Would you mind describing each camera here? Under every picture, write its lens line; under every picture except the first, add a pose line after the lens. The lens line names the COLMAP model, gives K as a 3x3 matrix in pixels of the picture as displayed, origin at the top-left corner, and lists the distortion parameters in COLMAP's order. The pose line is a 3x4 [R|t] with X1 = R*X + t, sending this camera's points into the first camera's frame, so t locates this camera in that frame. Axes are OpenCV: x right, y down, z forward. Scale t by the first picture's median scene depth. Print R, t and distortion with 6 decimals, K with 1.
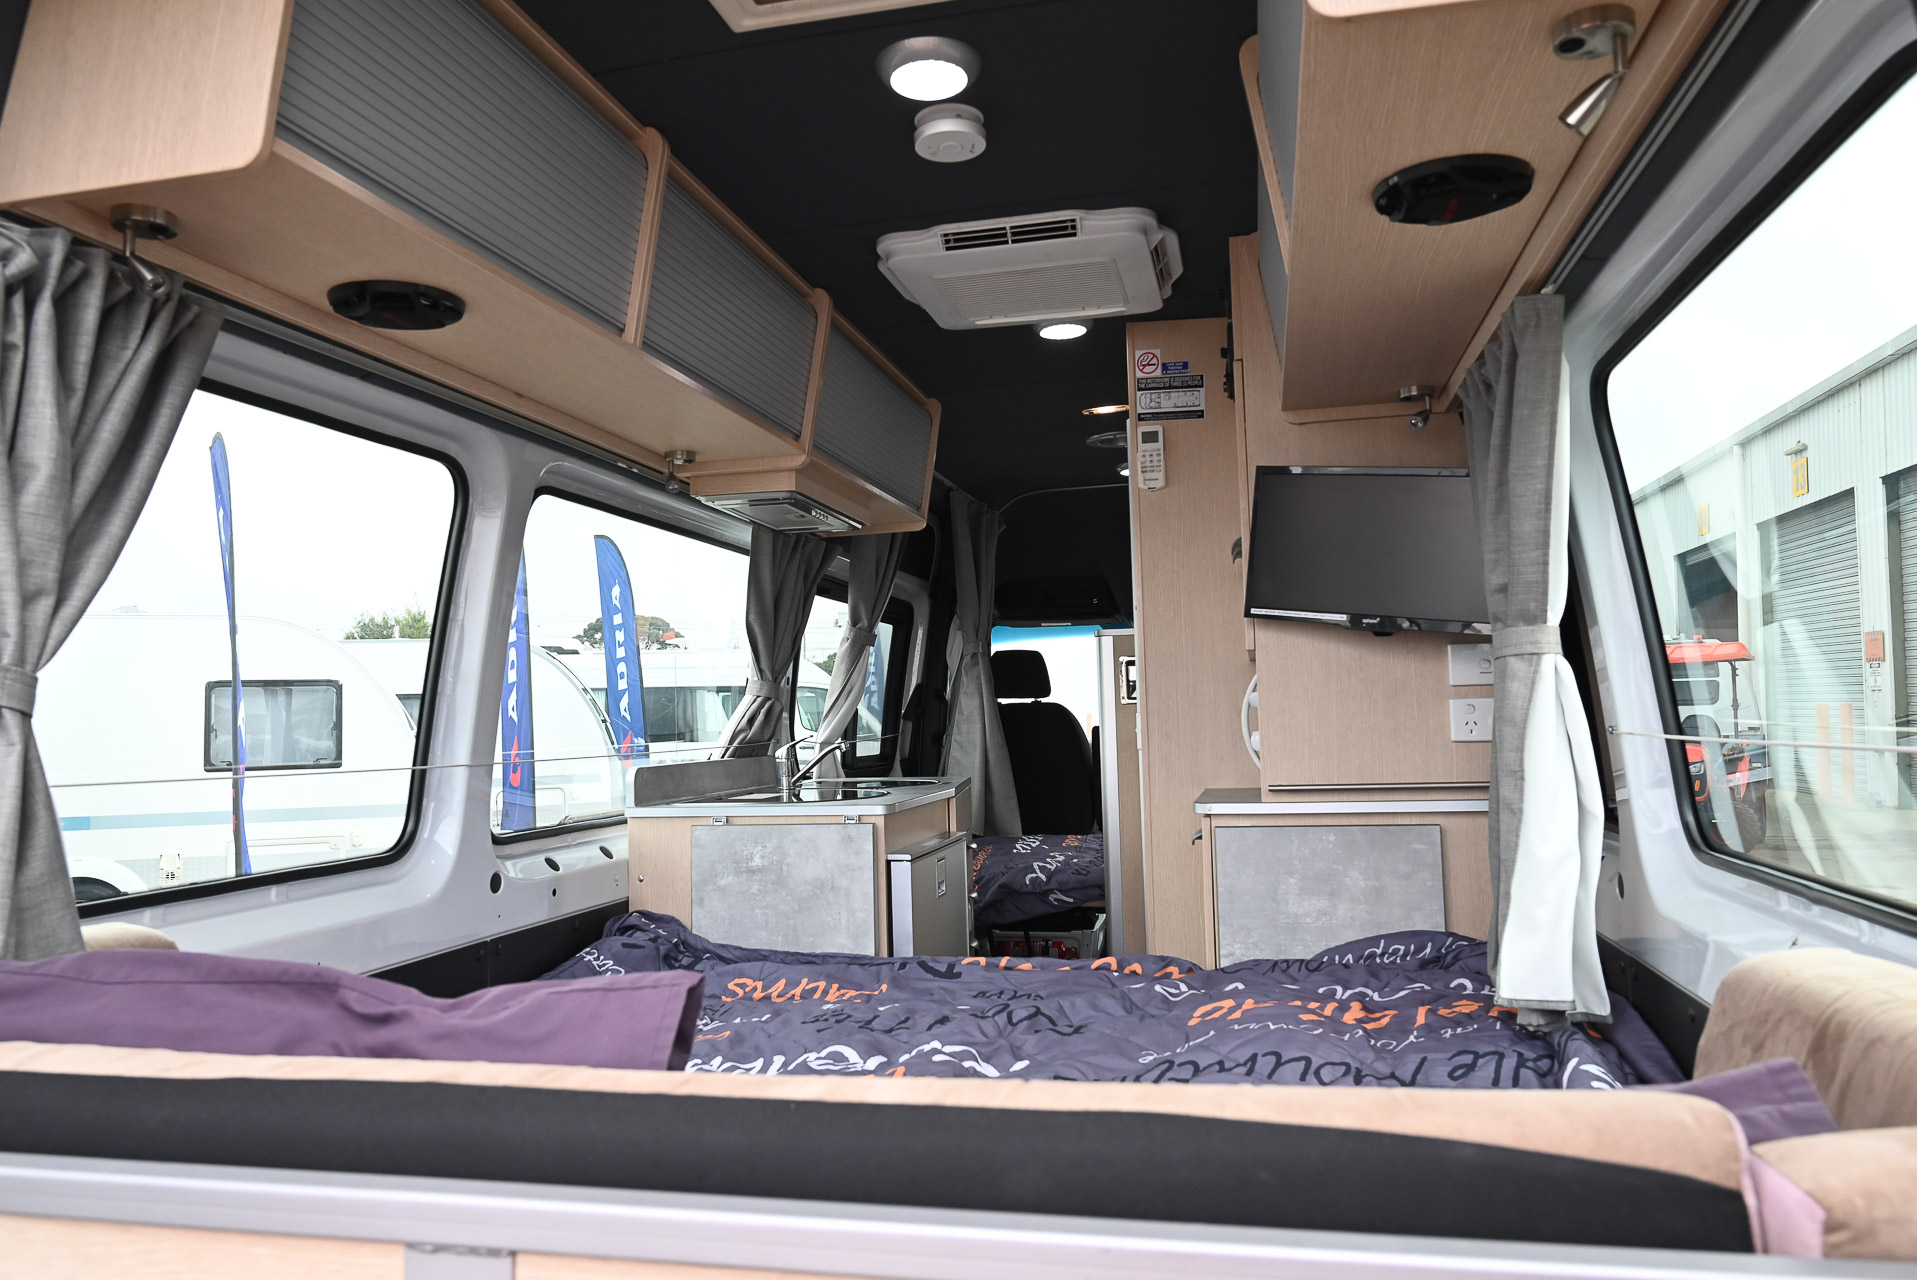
lens RADIAL K [[1318.9, 0, 955.4], [0, 1318.9, 648.1], [0, 0, 1]] dist [-0.009901, 0.002078]
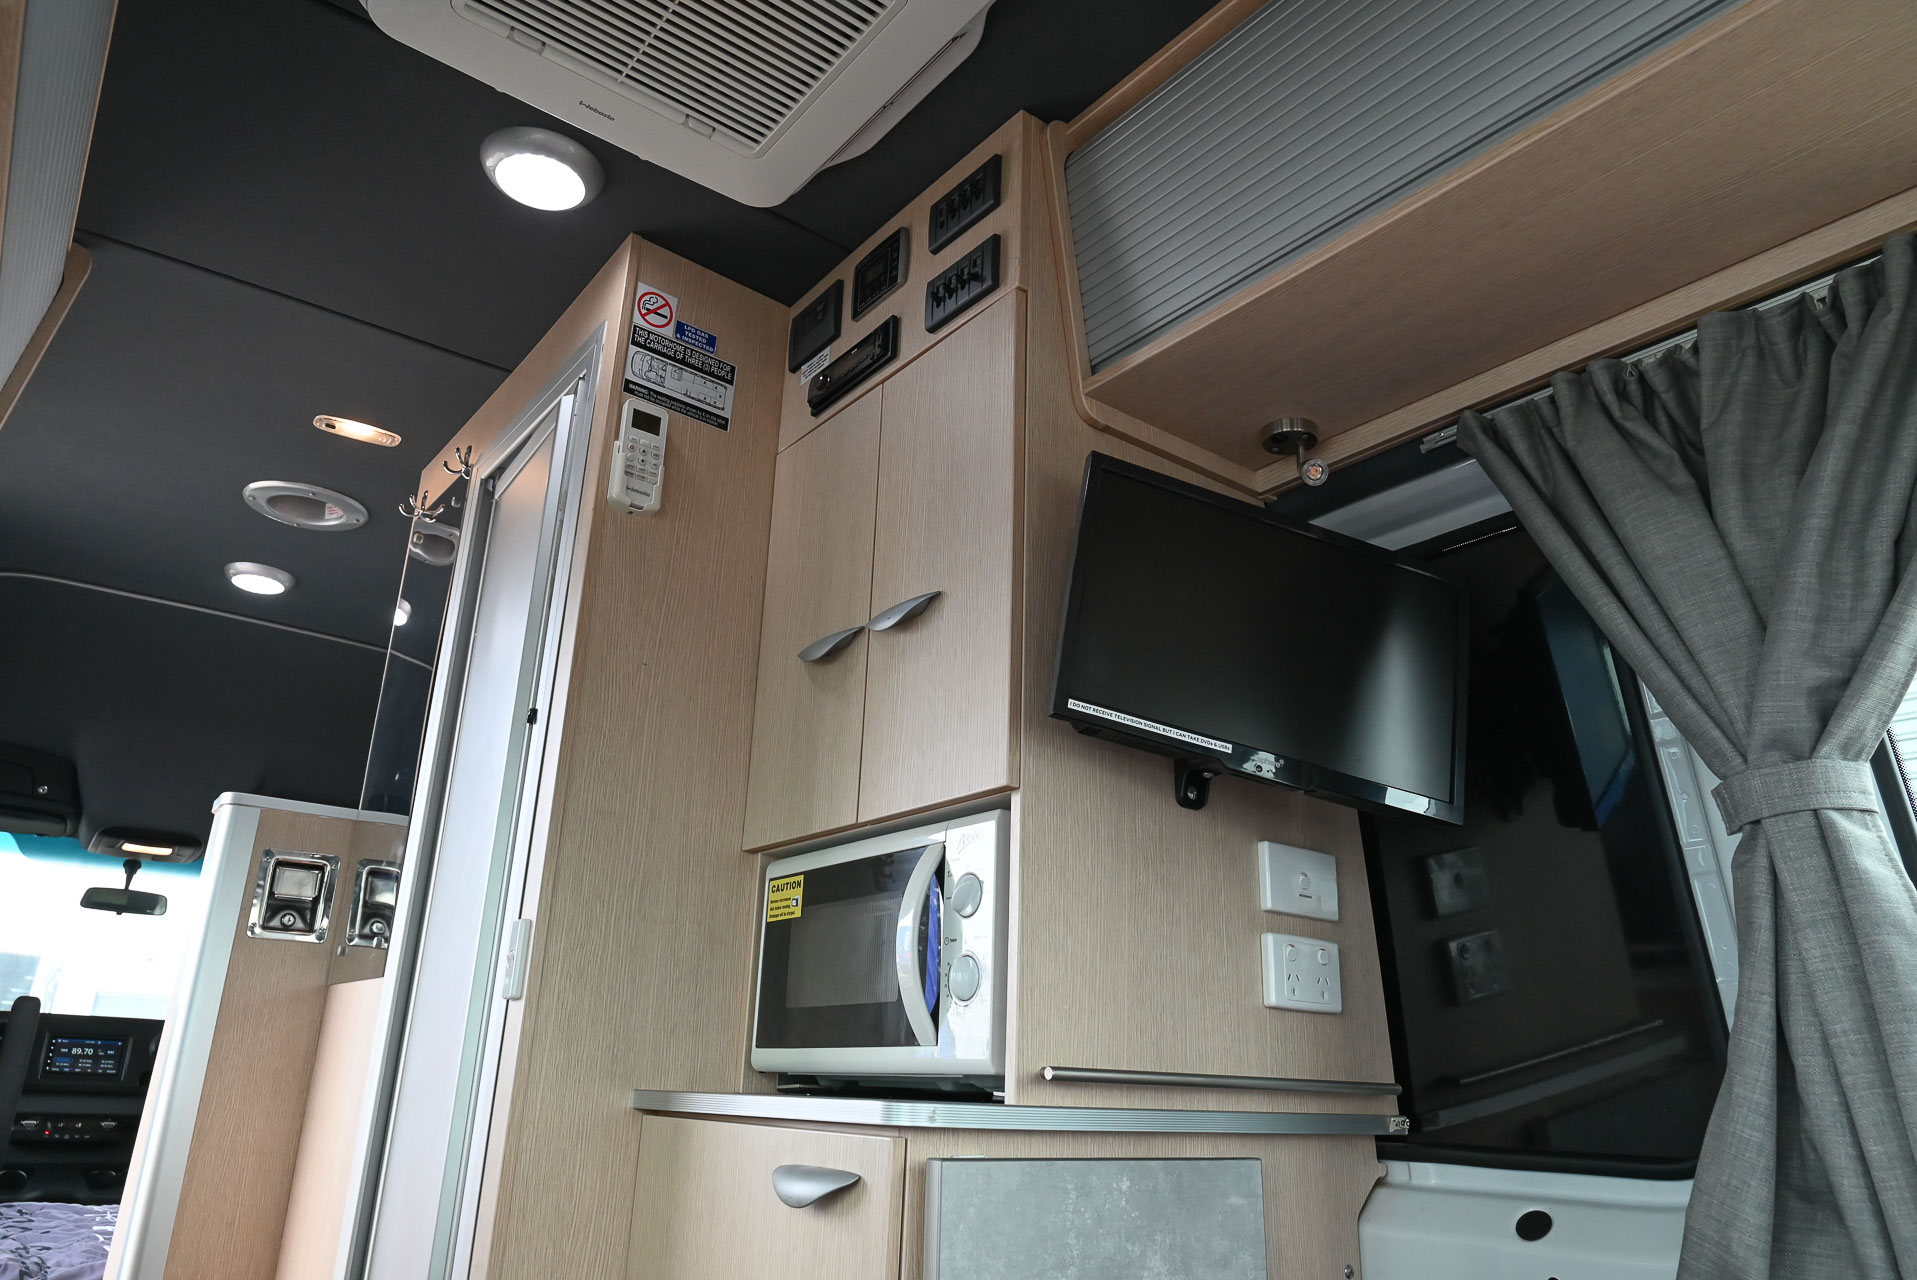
lens RADIAL K [[1318.9, 0, 971.2], [0, 1318.9, 634.4], [0, 0, 1]] dist [-0.009901, 0.002078]
pose [[0.637814, 0.300796, 0.709024, -0.165487], [-0.095388, 0.944346, -0.314821, 0.108254], [-0.764261, 0.133165, 0.631009, 0.691898]]
